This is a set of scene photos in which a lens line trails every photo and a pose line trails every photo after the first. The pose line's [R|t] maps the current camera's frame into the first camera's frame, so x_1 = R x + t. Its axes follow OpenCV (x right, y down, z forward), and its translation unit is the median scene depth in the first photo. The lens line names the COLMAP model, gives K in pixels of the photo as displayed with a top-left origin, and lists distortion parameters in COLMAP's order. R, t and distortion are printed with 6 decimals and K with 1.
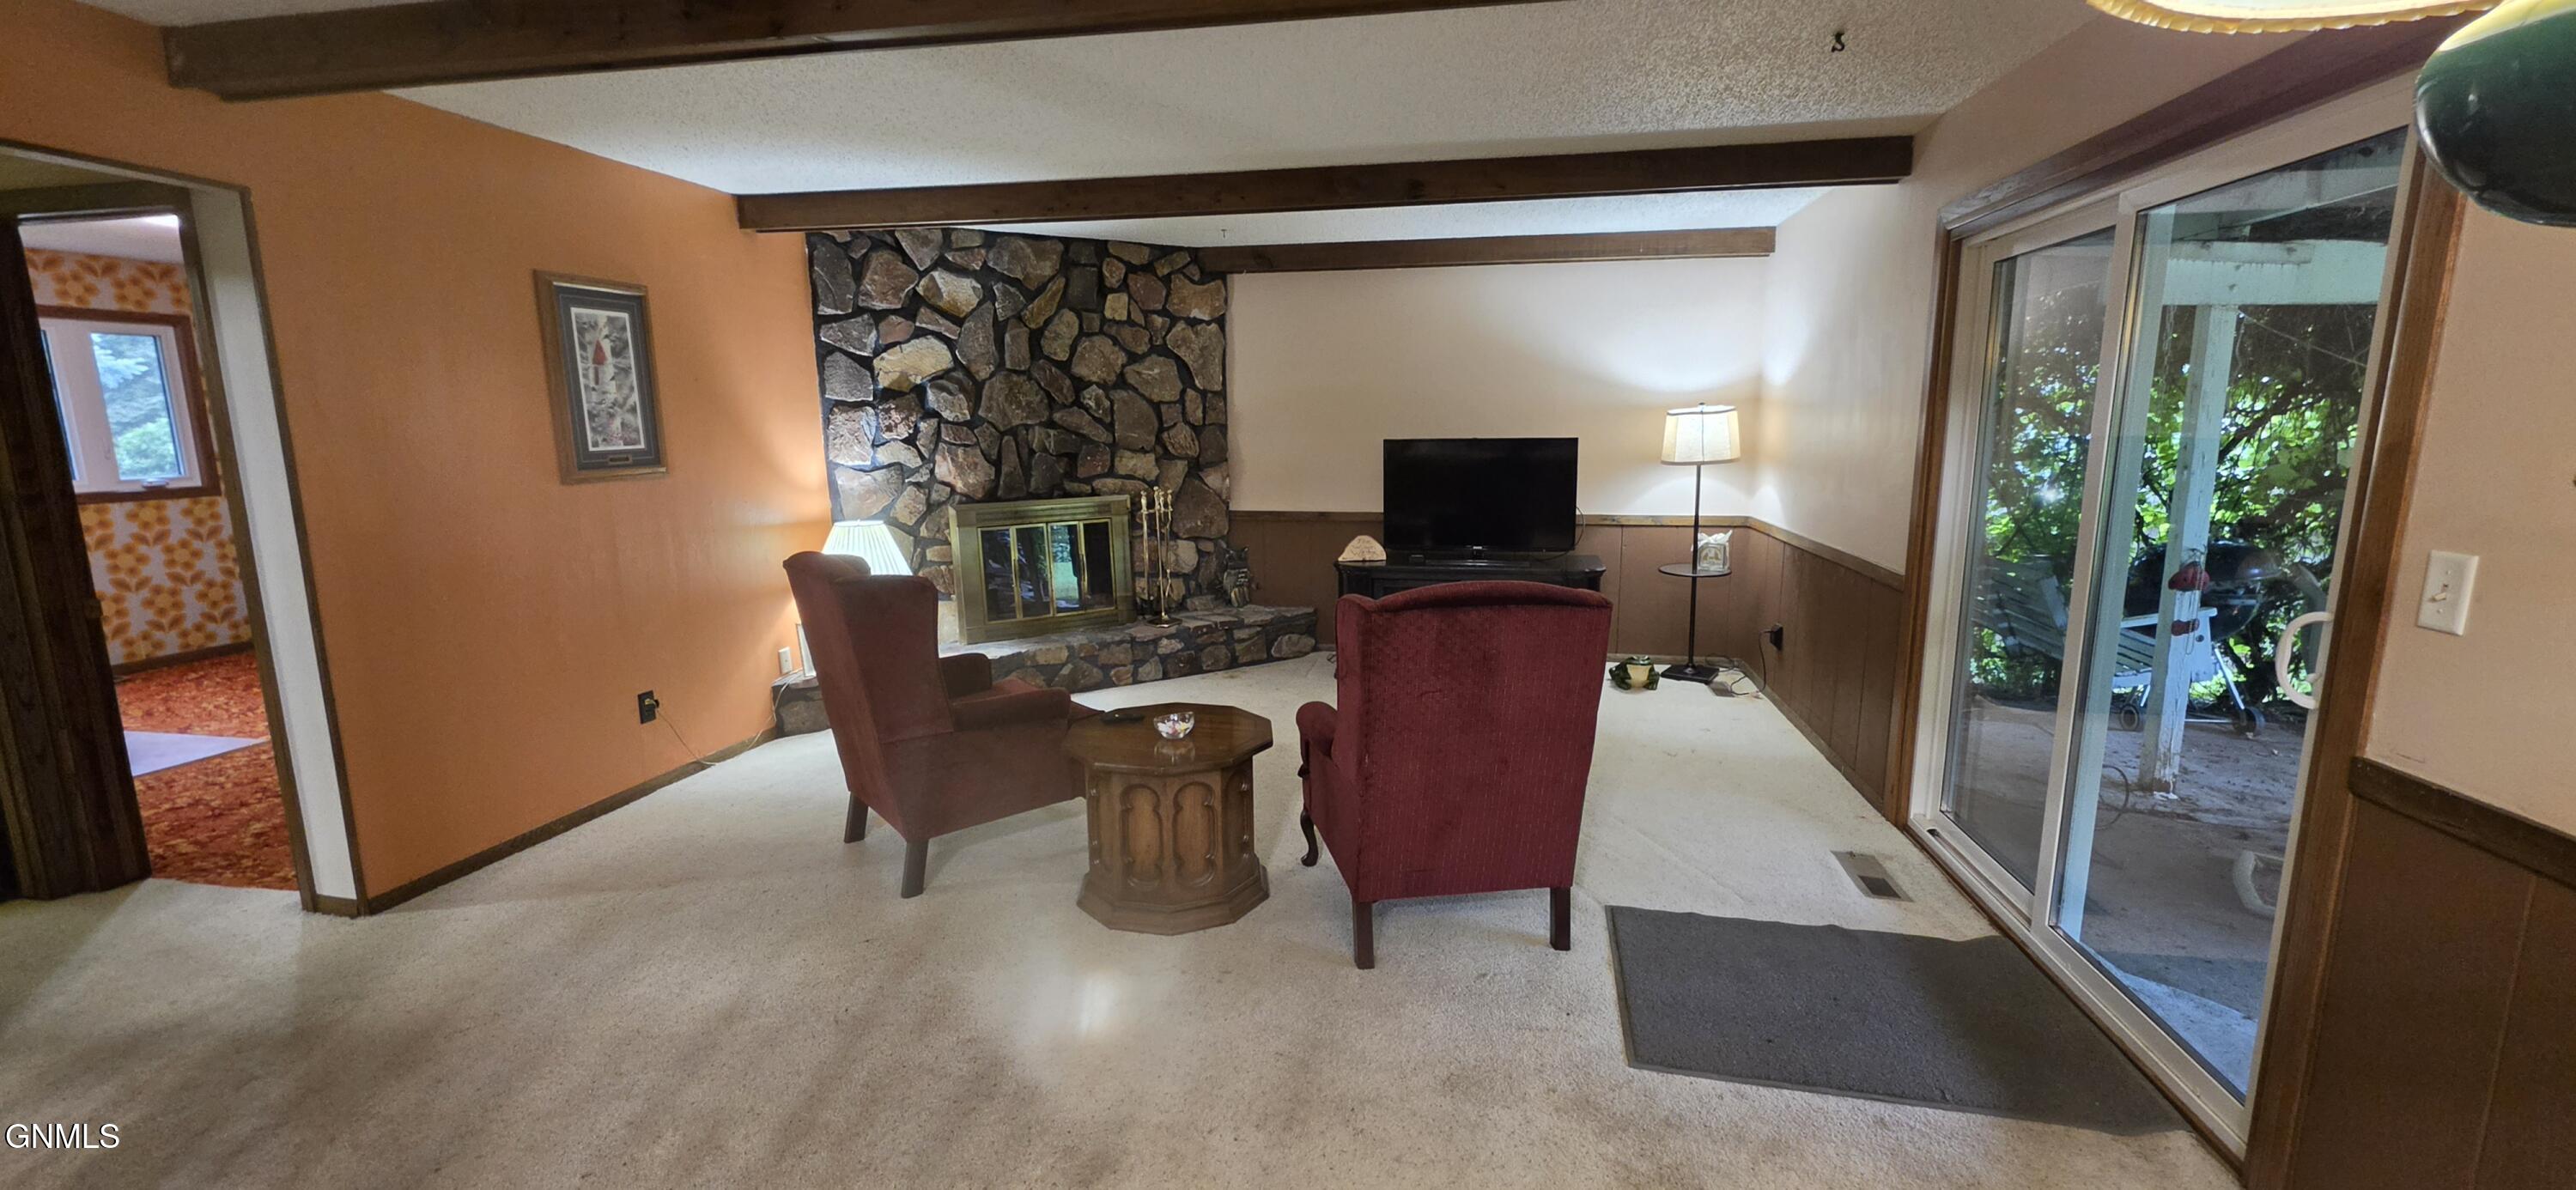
lens RADIAL K [[1029.6, 0, 1293.8], [0, 1029.6, 601.3], [0, 0, 1]] dist [0.001285, 0.000247]
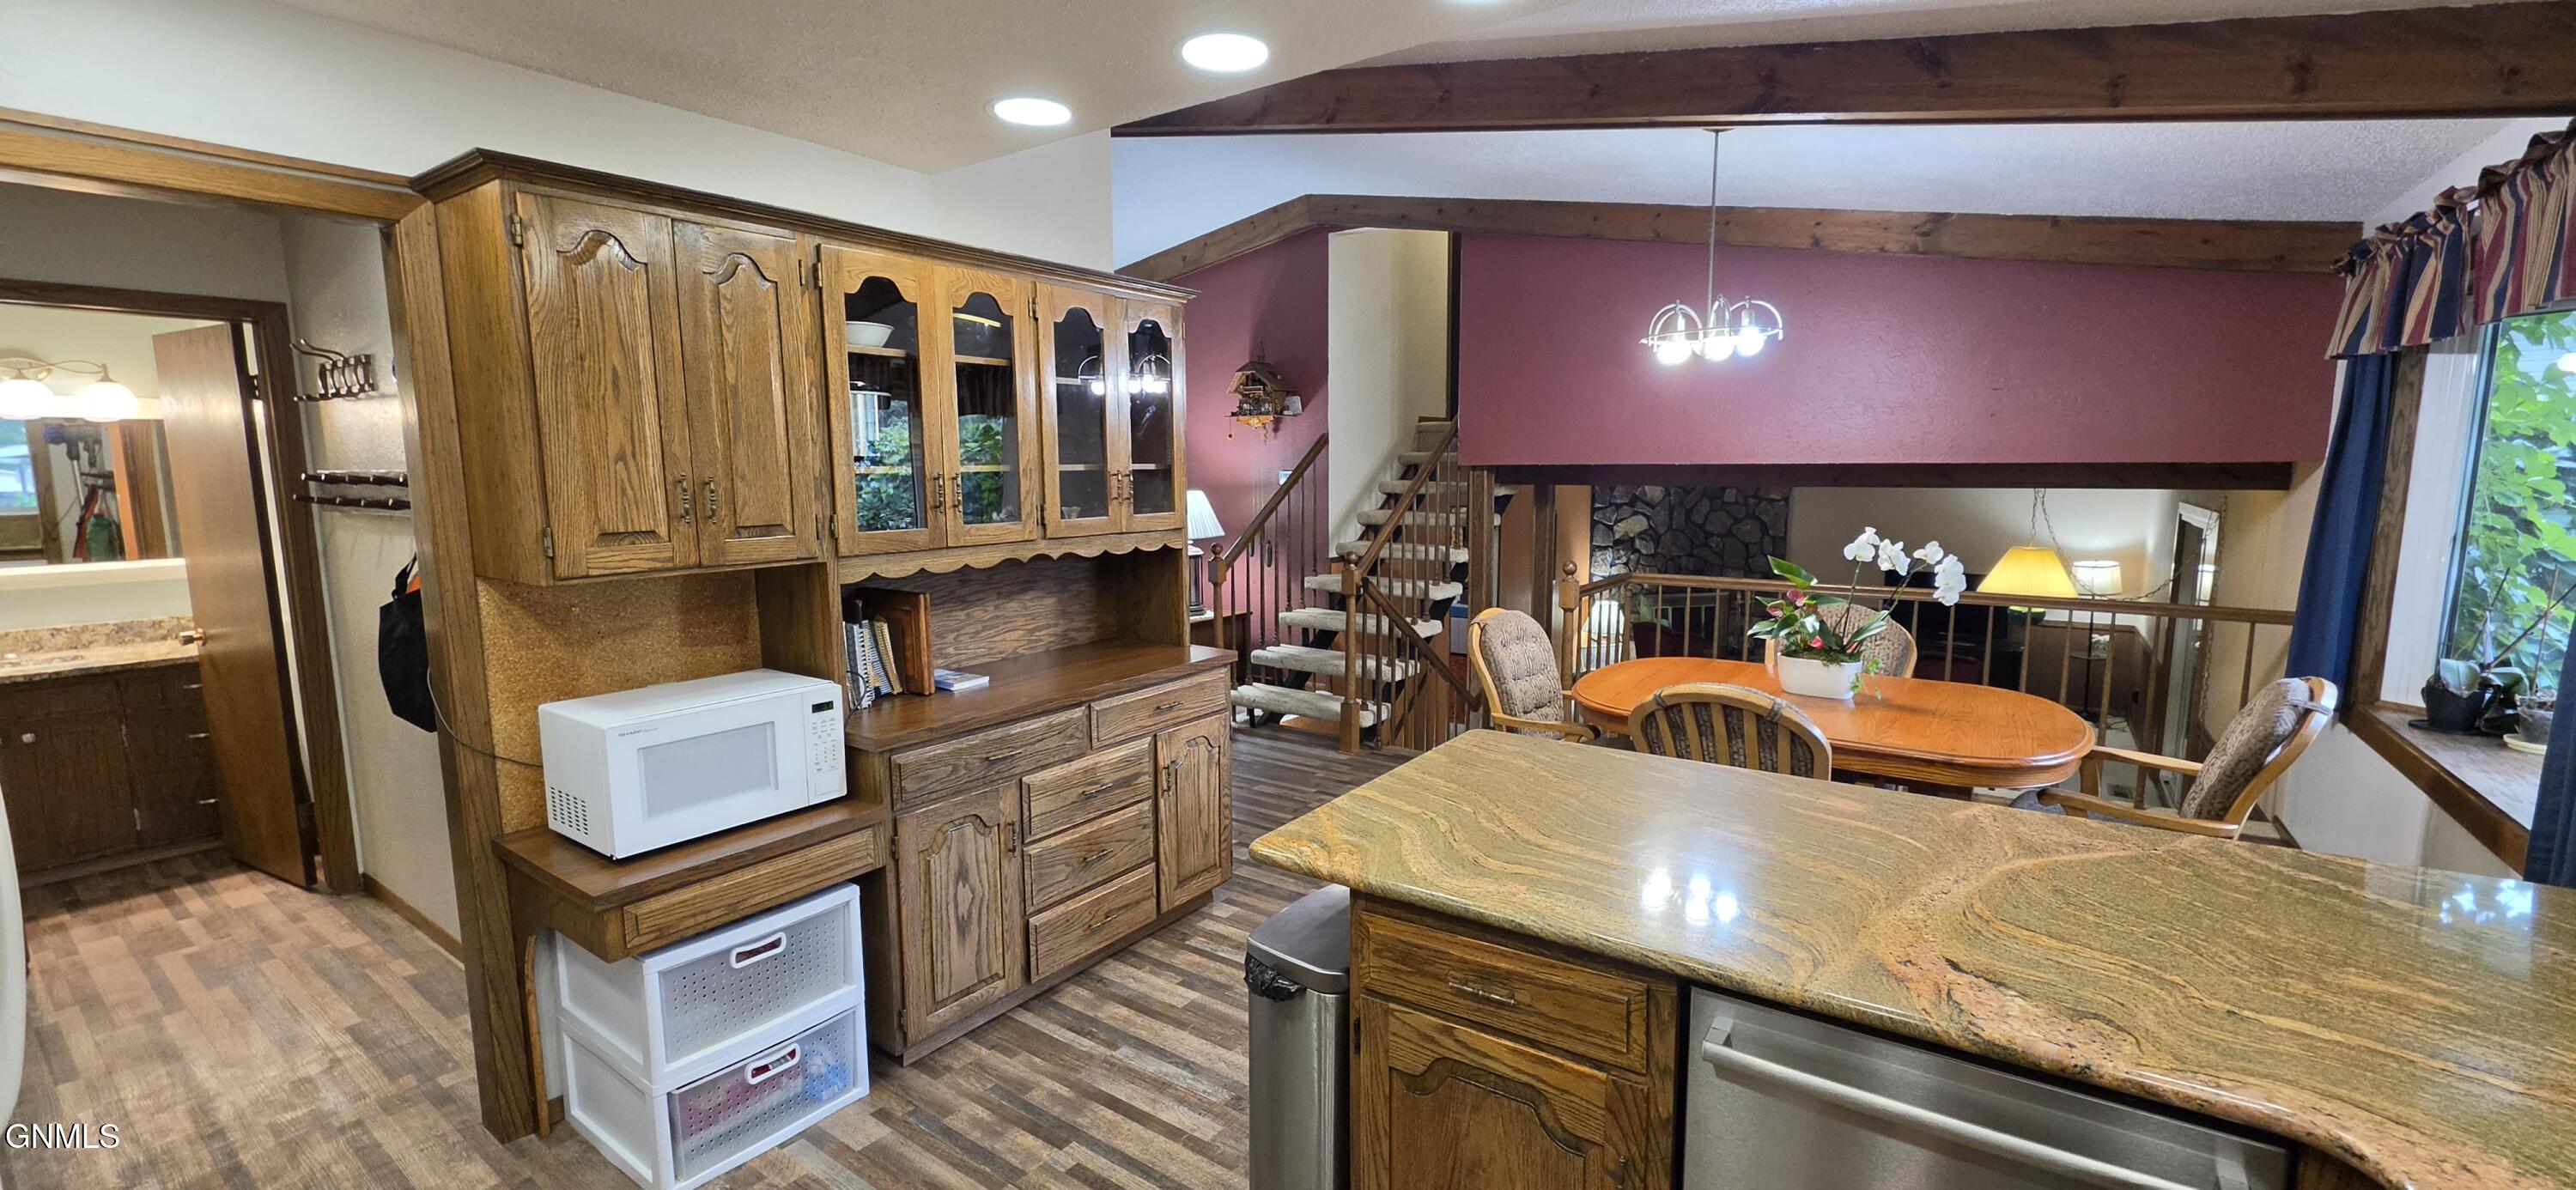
lens RADIAL K [[1029.6, 0, 1275.6], [0, 1029.6, 598.2], [0, 0, 1]] dist [0.001285, 0.000247]
pose [[0.909222, 0.056918, -0.412403, -0.146432], [-0.071843, 0.997200, -0.020763, 0.009306], [0.410067, 0.048506, 0.910765, -1.161327]]
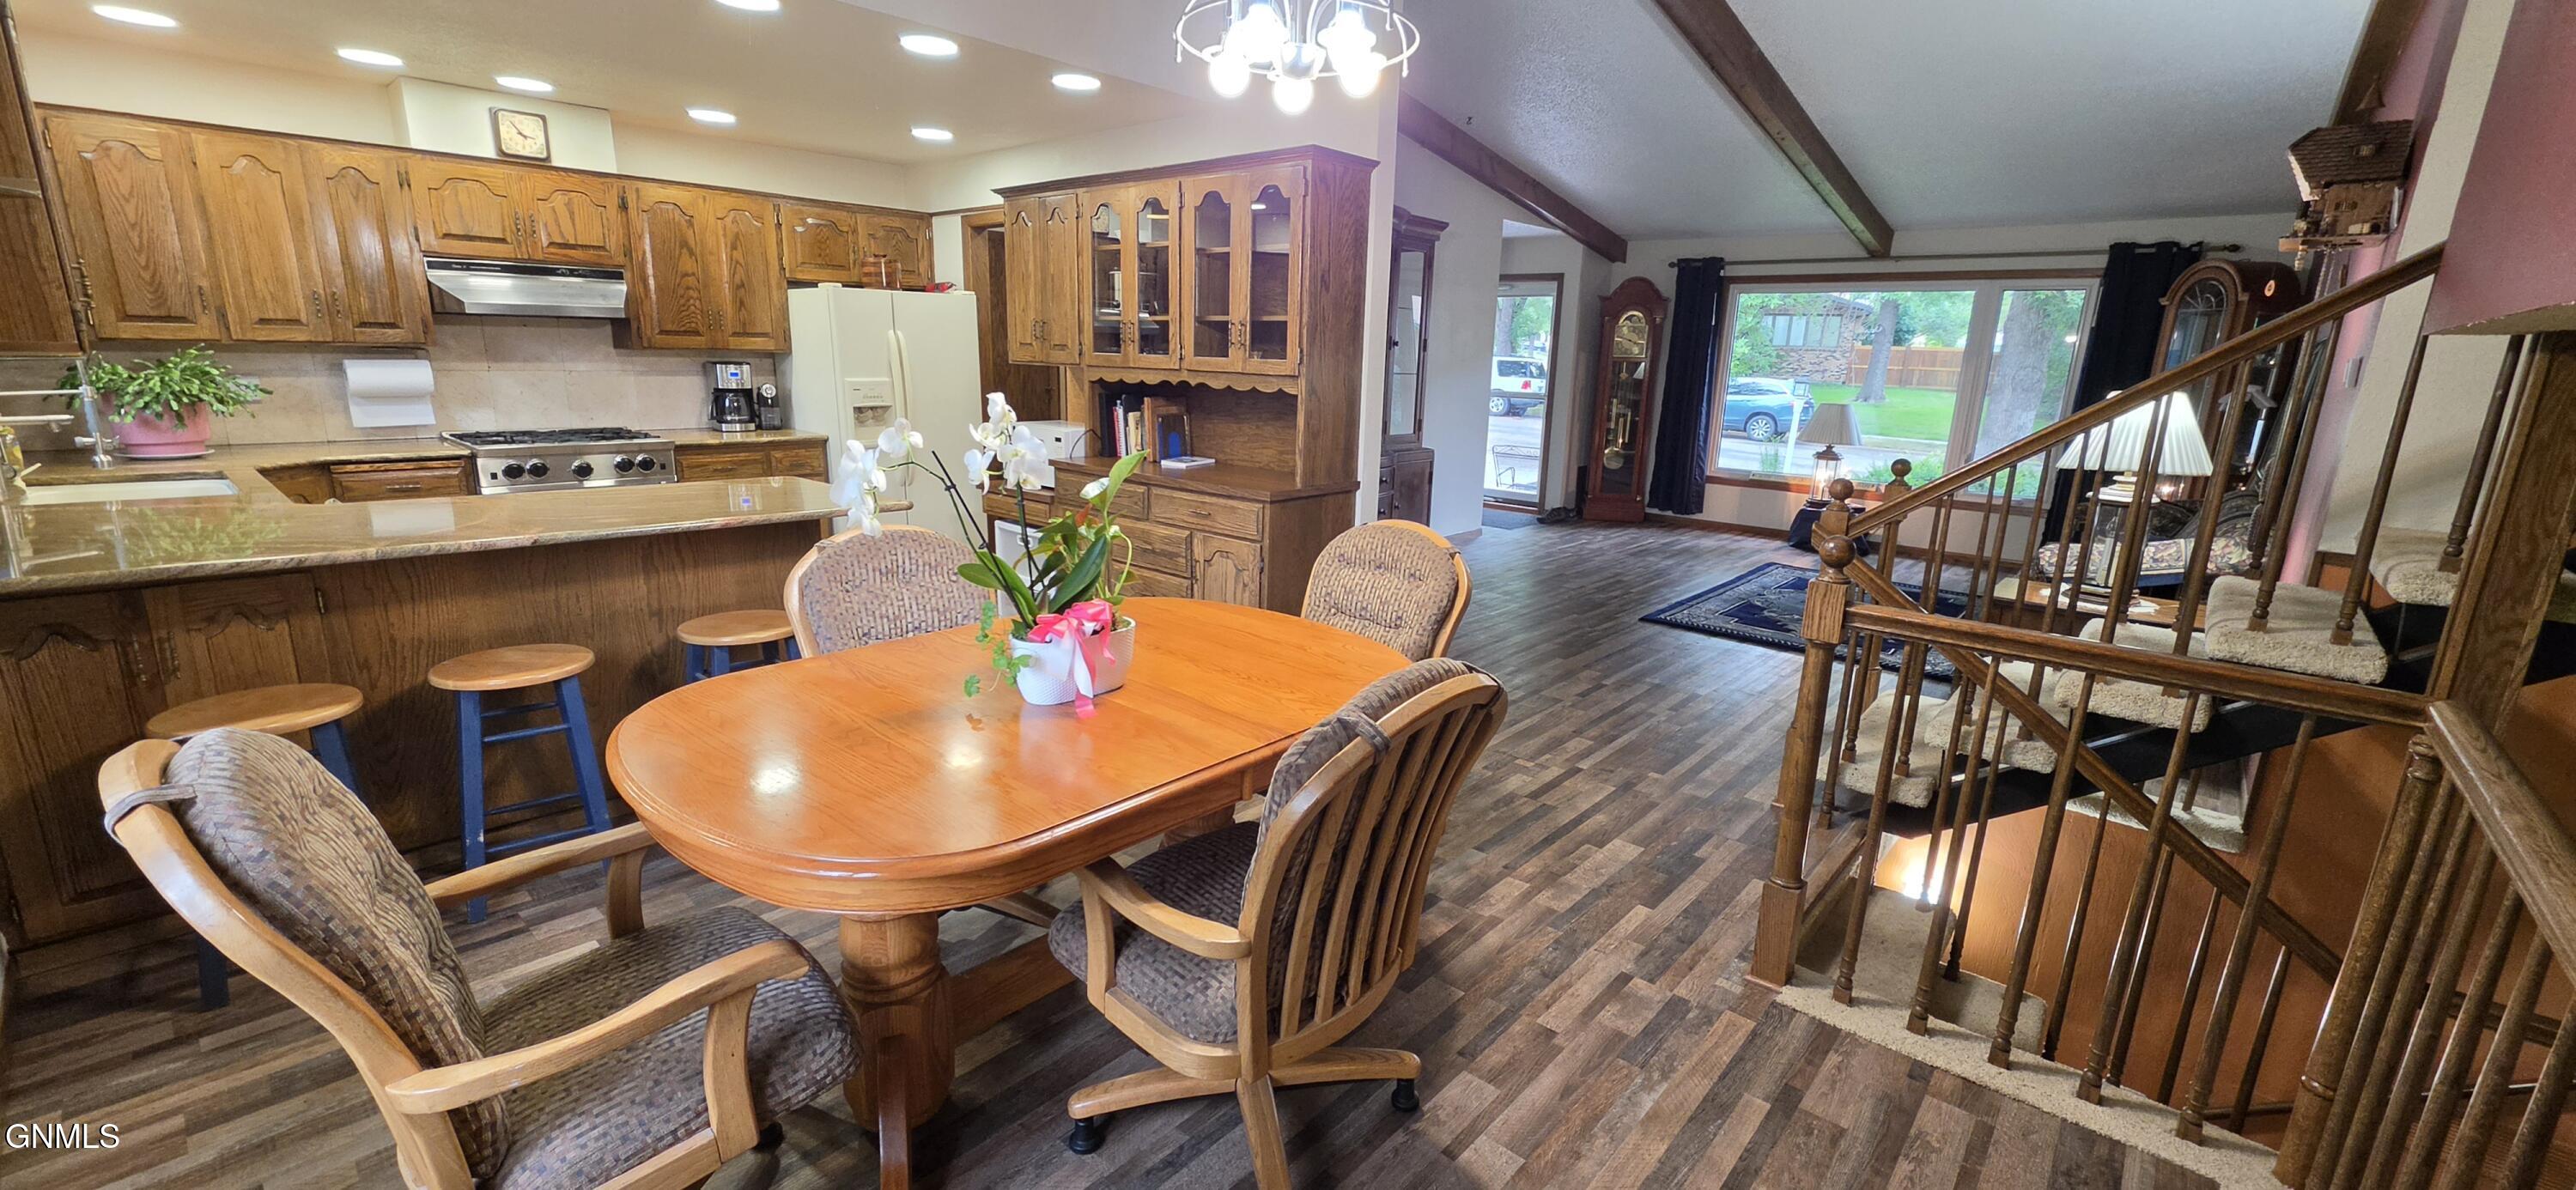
lens RADIAL K [[1029.6, 0, 1280.4], [0, 1029.6, 600.1], [0, 0, 1]] dist [0.001285, 0.000247]
pose [[-0.525074, 0.204497, -0.826122, 1.322165], [-0.157626, 0.930540, 0.330530, -0.690698], [0.836332, 0.303771, -0.456368, 3.406865]]
